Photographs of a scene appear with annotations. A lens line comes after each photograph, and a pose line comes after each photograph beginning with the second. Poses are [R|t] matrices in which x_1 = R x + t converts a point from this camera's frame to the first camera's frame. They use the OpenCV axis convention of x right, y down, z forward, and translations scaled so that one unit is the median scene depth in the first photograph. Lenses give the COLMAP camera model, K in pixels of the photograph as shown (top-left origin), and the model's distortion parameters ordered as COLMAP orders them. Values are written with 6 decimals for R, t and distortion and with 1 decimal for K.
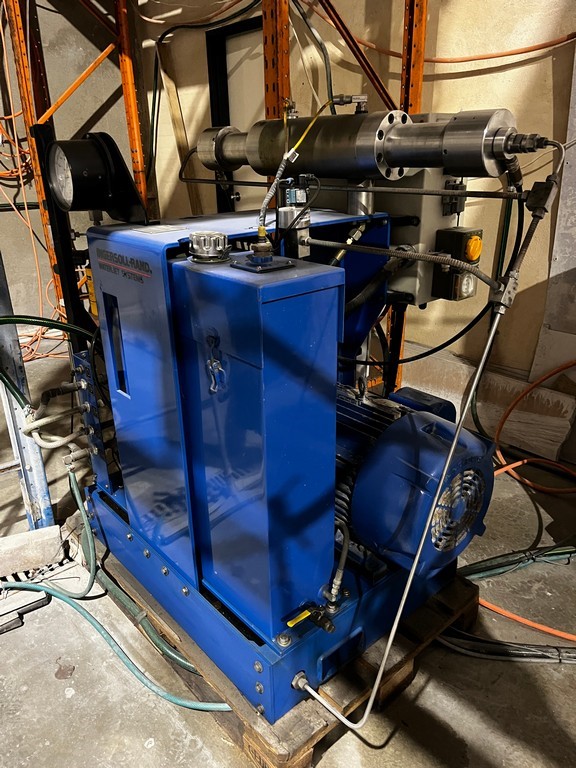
lens RADIAL K [[593.2, 0, 288.5], [0, 593.2, 385.1], [0, 0, 1]] dist [0.054297, -0.079625]
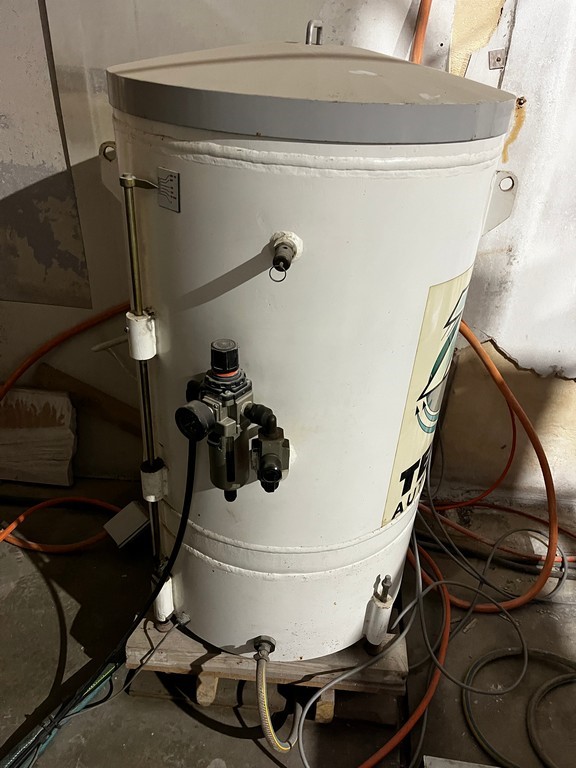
lens RADIAL K [[593.2, 0, 289.0], [0, 593.2, 384.2], [0, 0, 1]] dist [0.054297, -0.079625]
pose [[0.725499, -0.324674, 0.606826, 0.252671], [0.202460, 0.943398, 0.262699, -0.121321], [-0.657770, -0.067730, 0.750168, 0.317424]]
